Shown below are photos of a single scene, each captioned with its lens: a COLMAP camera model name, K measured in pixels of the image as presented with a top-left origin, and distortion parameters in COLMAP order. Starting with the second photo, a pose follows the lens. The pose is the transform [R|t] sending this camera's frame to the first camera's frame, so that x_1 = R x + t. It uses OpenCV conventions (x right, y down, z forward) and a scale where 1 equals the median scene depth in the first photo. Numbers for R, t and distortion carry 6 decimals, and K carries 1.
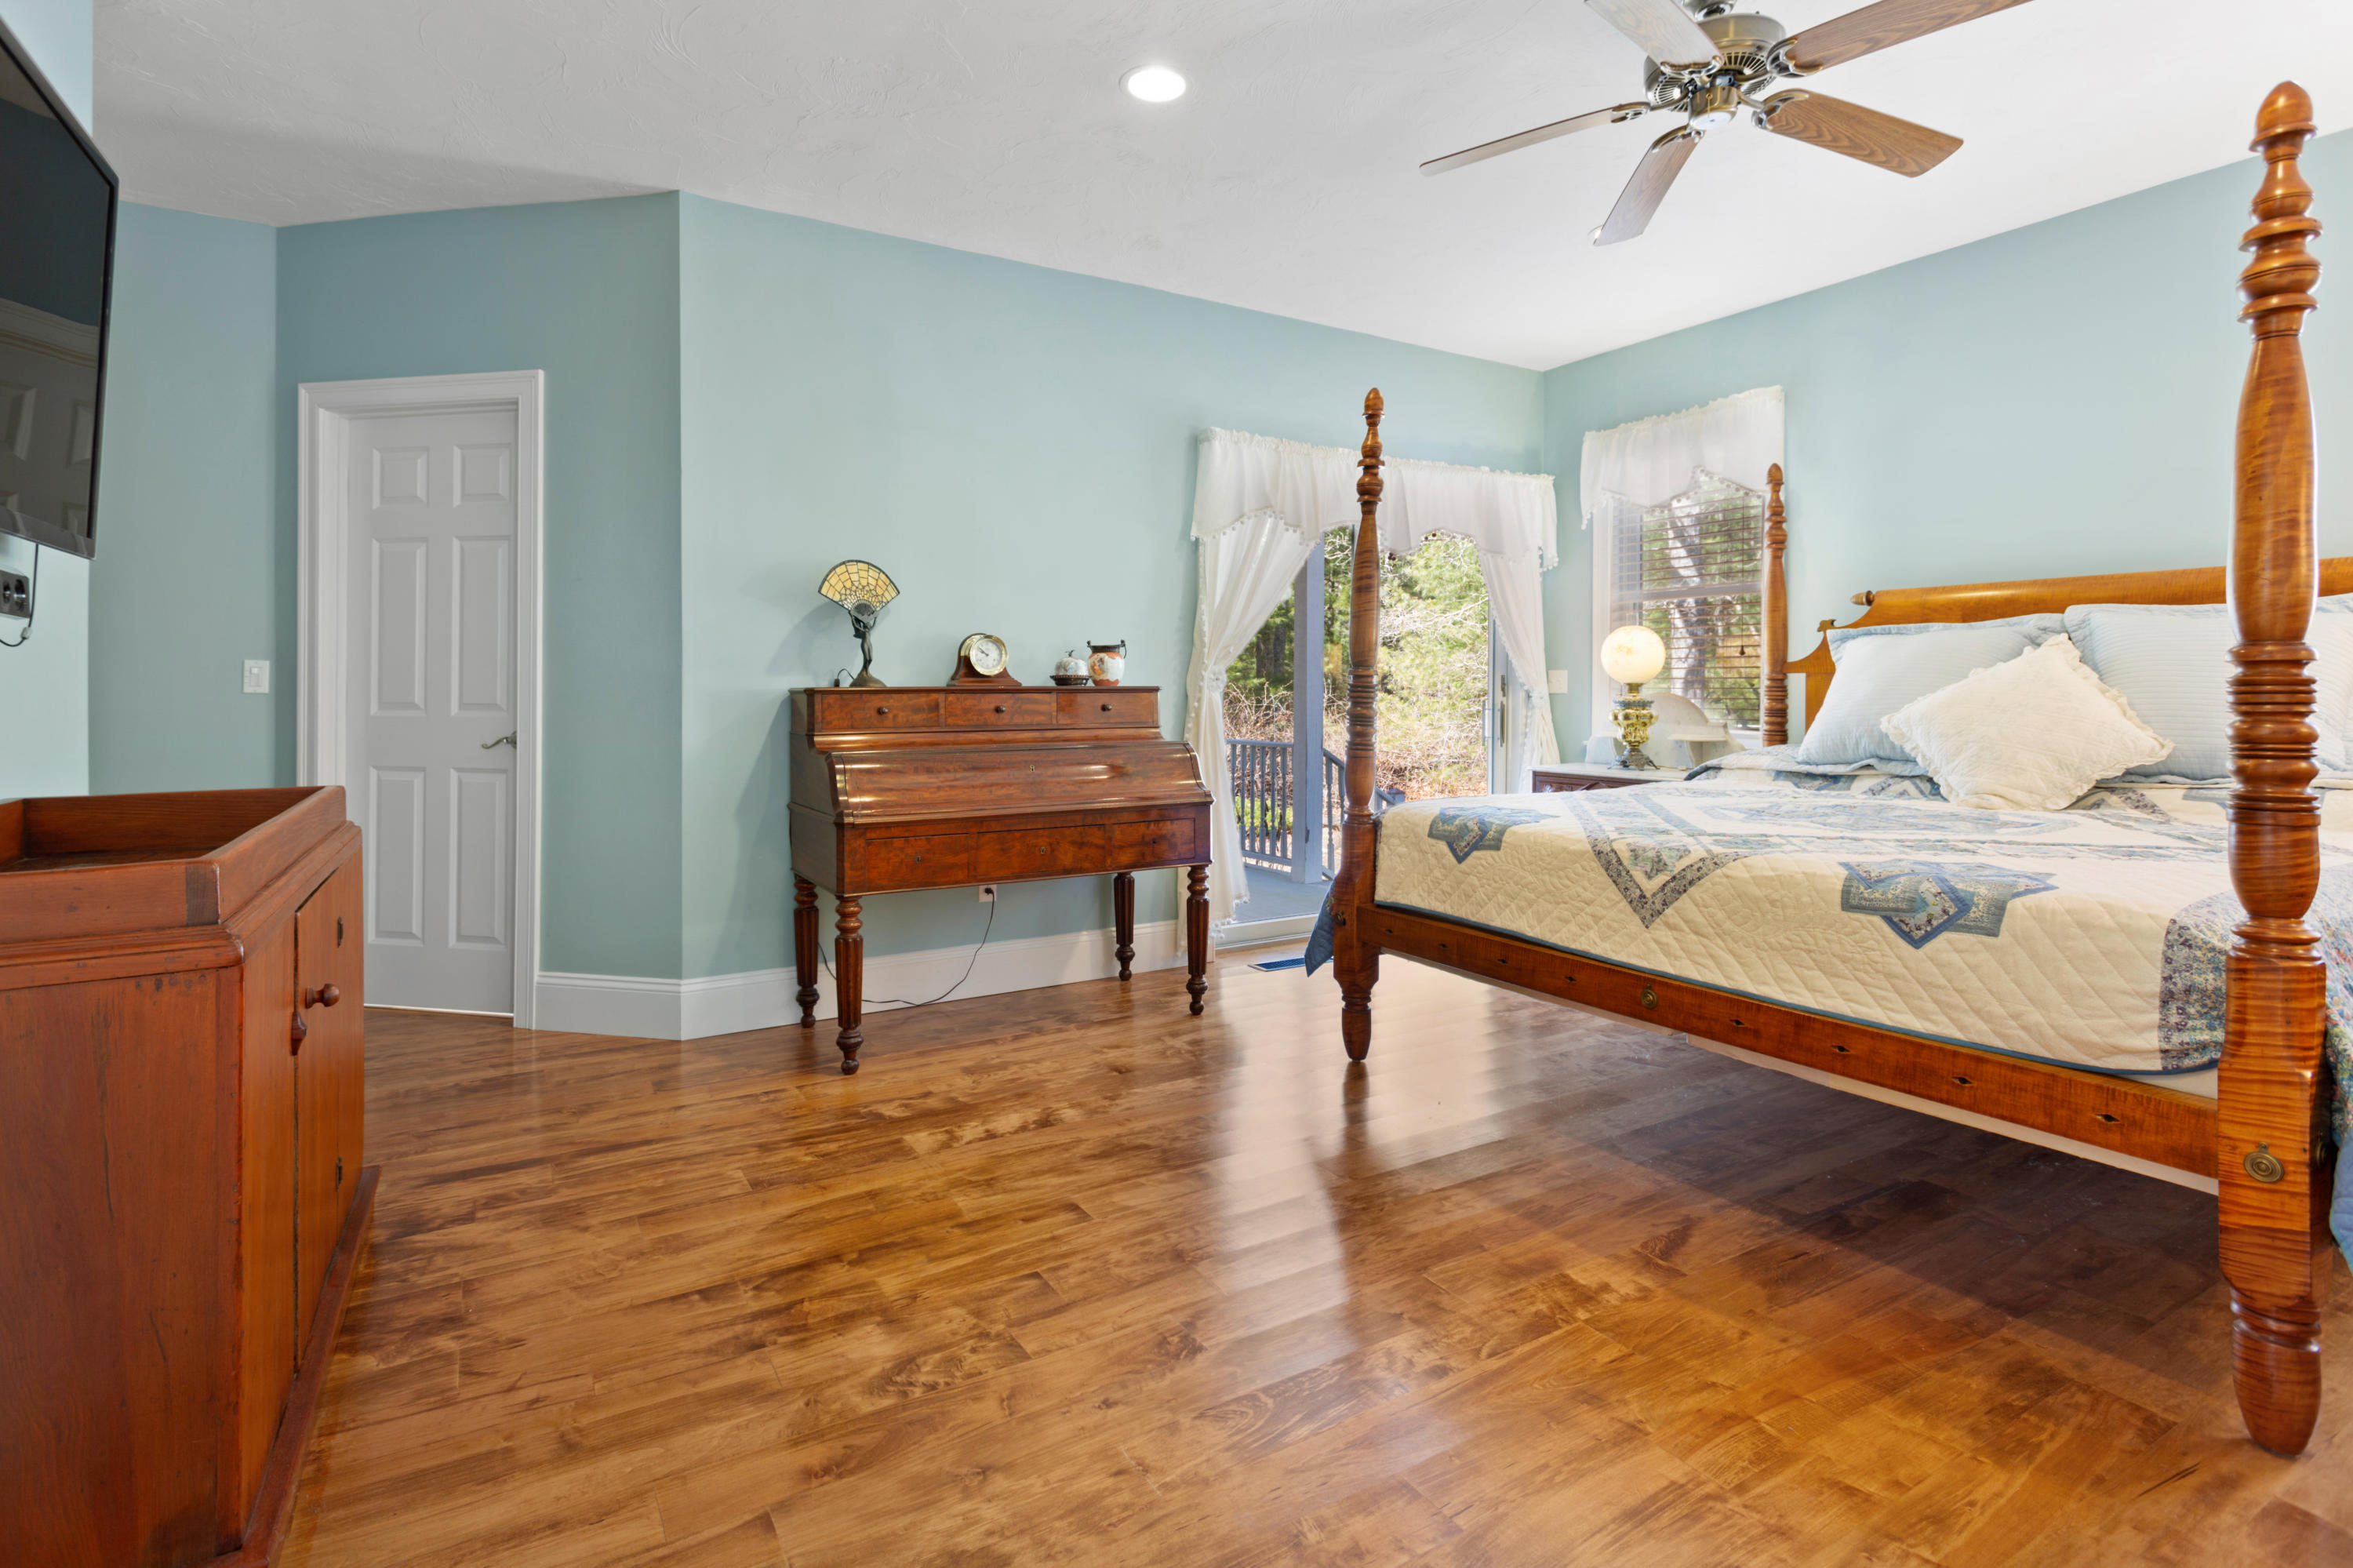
lens RADIAL K [[1119.9, 0, 1148.9], [0, 1119.9, 690.8], [0, 0, 1]] dist [-0.004481, 0.002858]
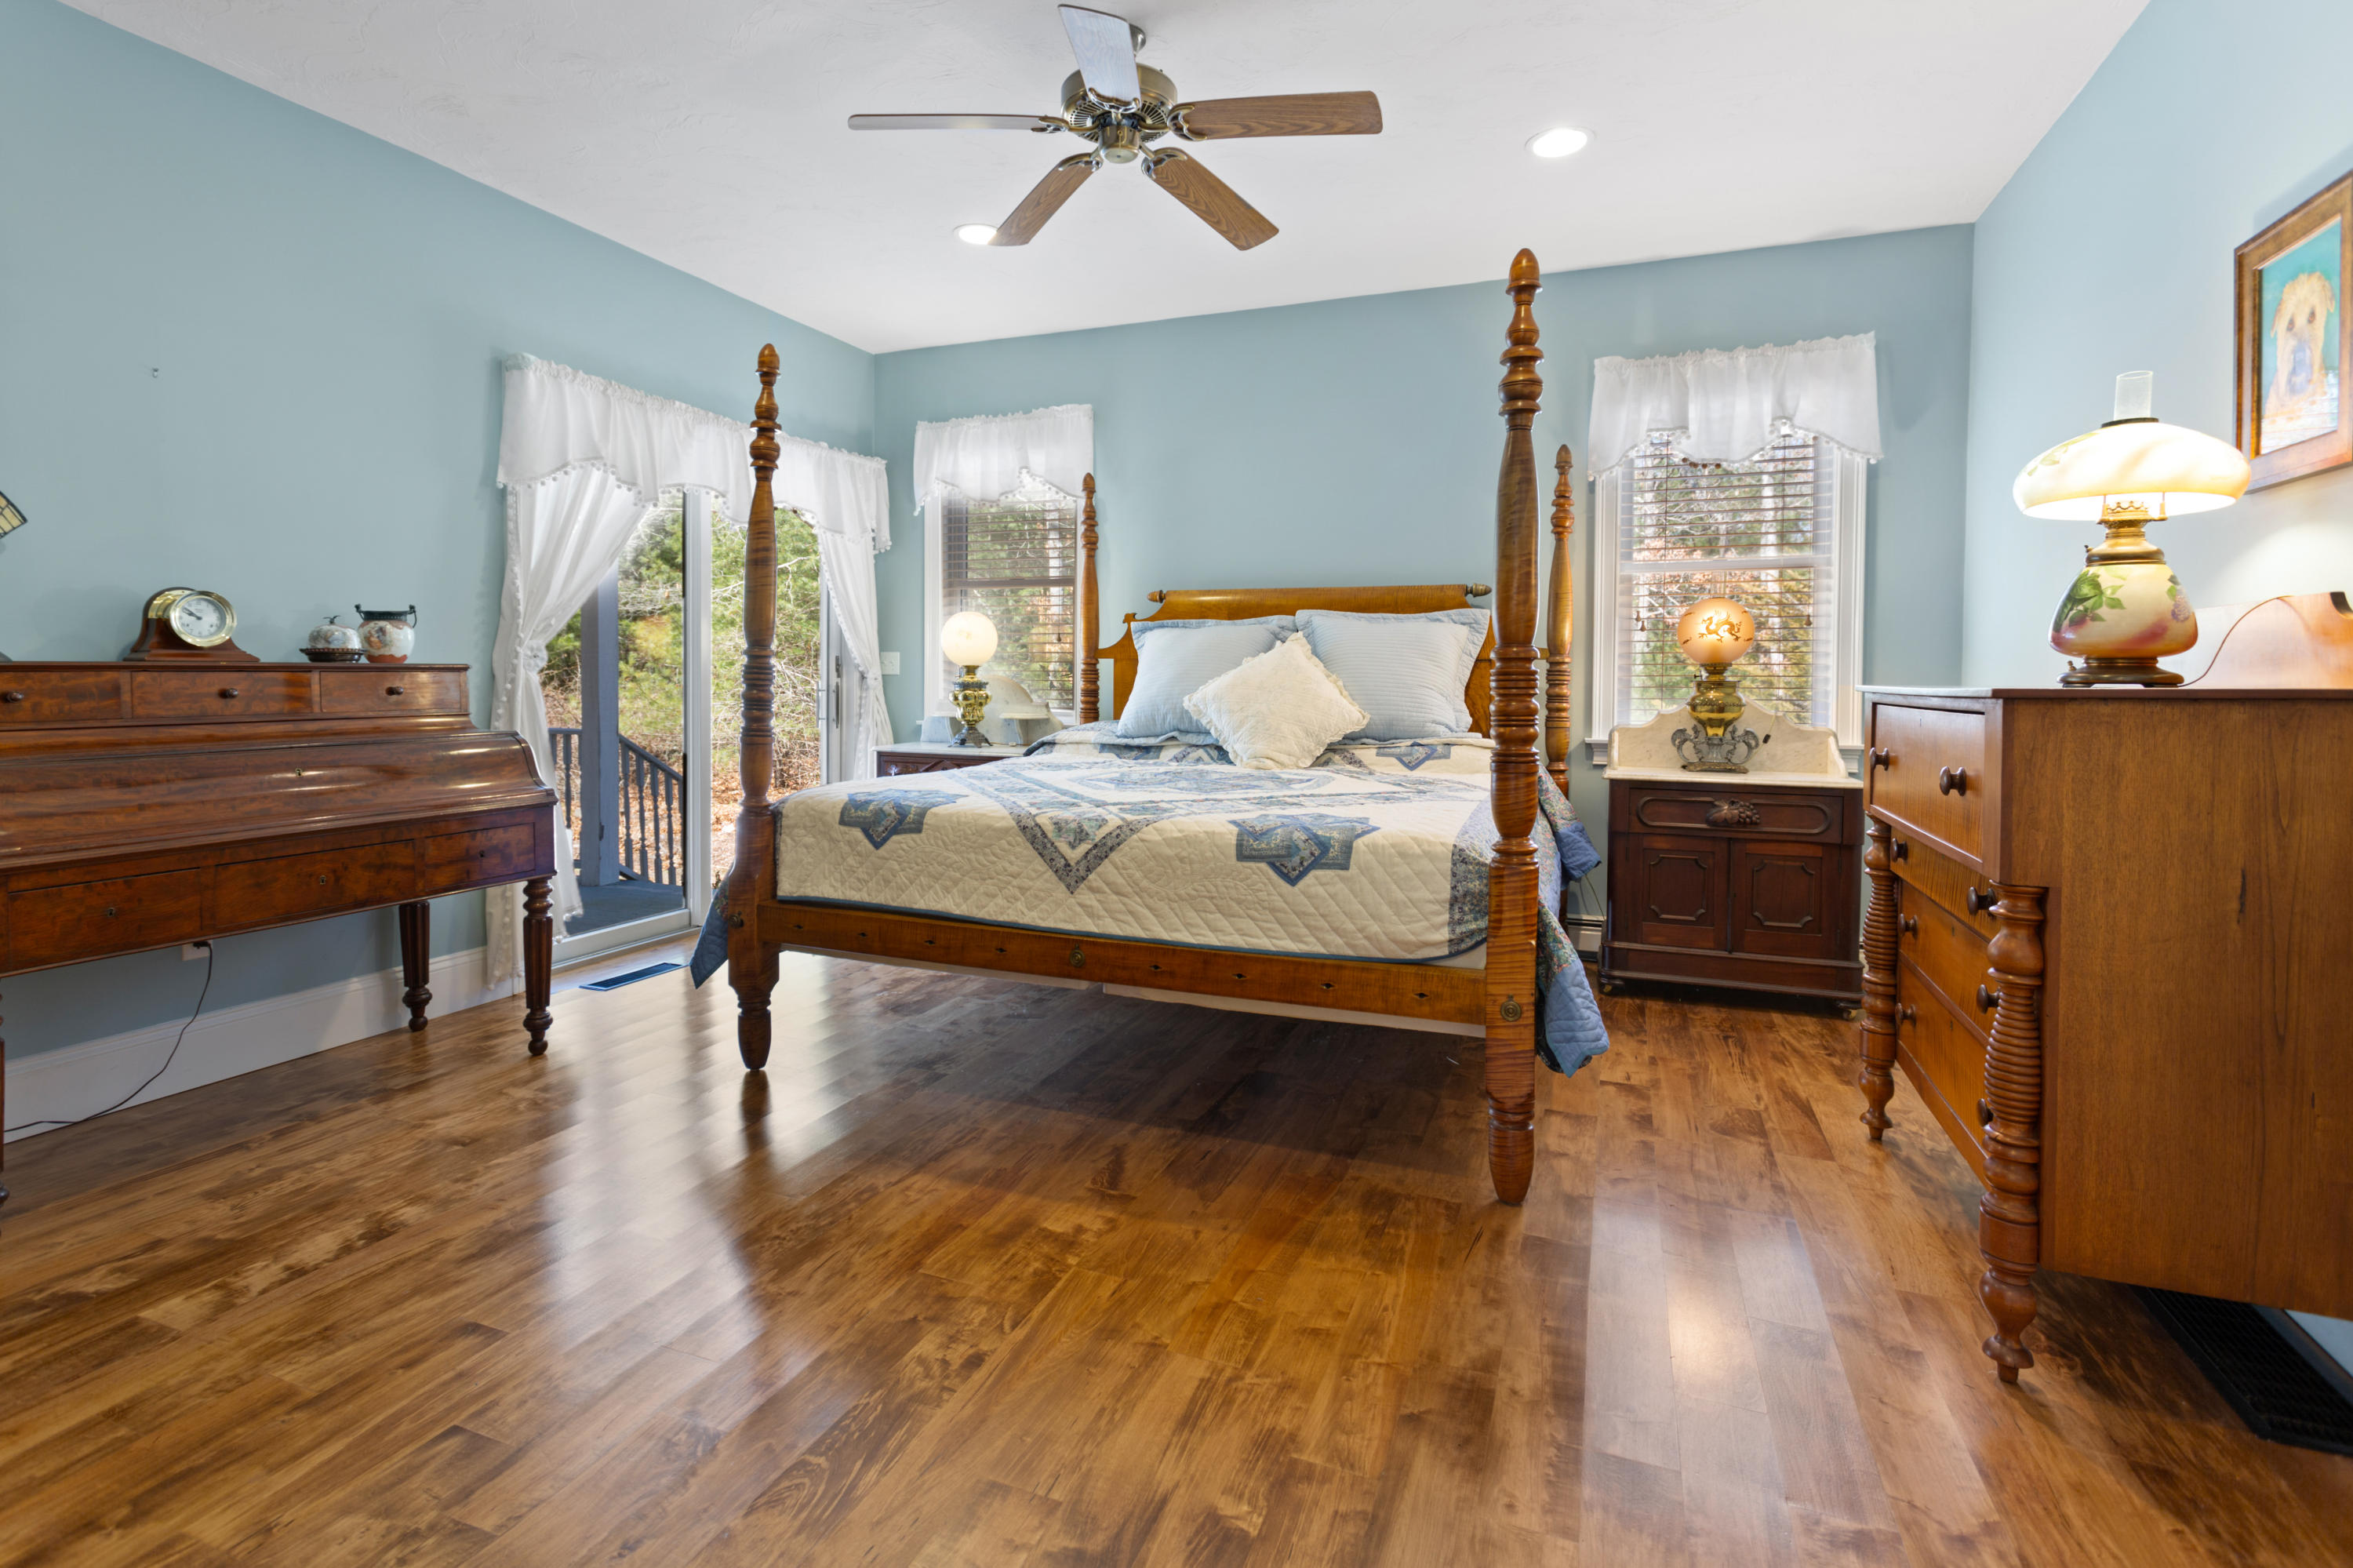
lens RADIAL K [[1119.9, 0, 1151.6], [0, 1119.9, 708.4], [0, 0, 1]] dist [-0.004481, 0.002858]
pose [[0.796804, -0.012761, 0.604104, -0.136742], [-0.007977, 0.999468, 0.031635, -0.002426], [-0.604186, -0.030026, 0.796278, 0.085353]]
